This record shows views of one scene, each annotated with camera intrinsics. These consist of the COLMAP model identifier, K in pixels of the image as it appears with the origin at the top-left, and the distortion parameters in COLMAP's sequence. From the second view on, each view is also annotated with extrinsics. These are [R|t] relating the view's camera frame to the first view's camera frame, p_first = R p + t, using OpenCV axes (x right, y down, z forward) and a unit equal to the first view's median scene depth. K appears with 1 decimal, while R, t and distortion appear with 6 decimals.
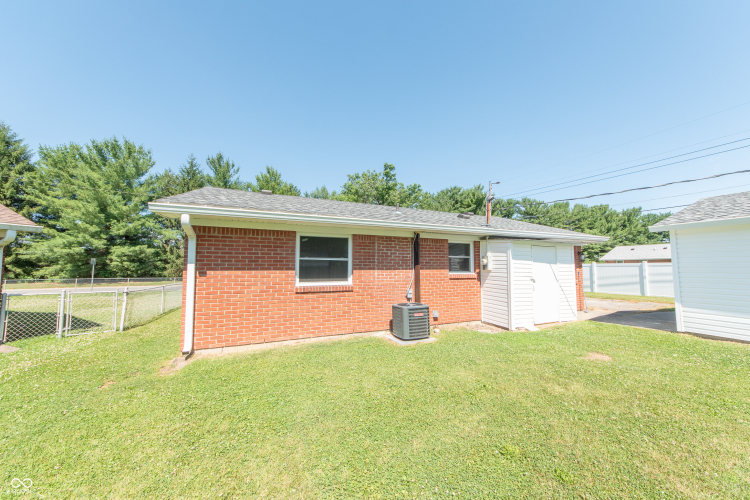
lens RADIAL K [[269.5, 0, 376.8], [0, 269.5, 250.9], [0, 0, 1]] dist [0.000849, -0.000375]
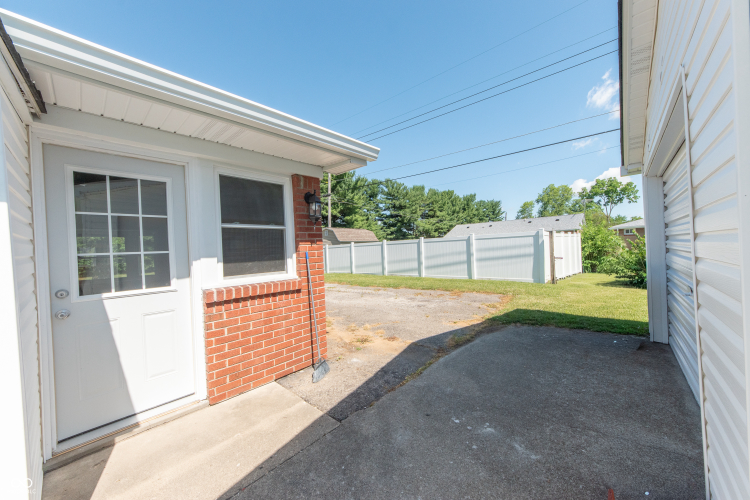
lens RADIAL K [[269.5, 0, 376.8], [0, 269.5, 250.9], [0, 0, 1]] dist [0.000849, -0.000375]
pose [[0.911810, -0.041069, 0.408554, 0.273682], [0.016628, 0.997863, 0.063196, 0.022022], [-0.410276, -0.050829, 0.910544, 0.260691]]
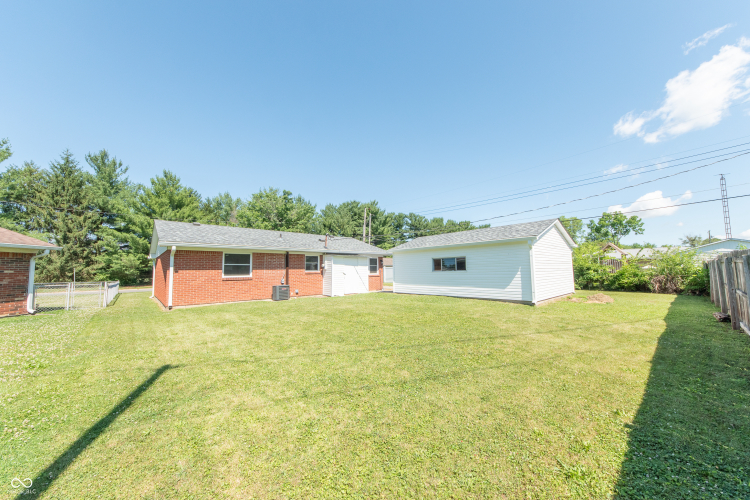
lens RADIAL K [[269.5, 0, 376.8], [0, 269.5, 250.9], [0, 0, 1]] dist [0.000849, -0.000375]
pose [[0.948506, 0.011017, 0.316568, 0.042315], [-0.006584, 0.999865, -0.015071, -0.013008], [-0.316692, 0.012210, 0.948450, -0.335266]]
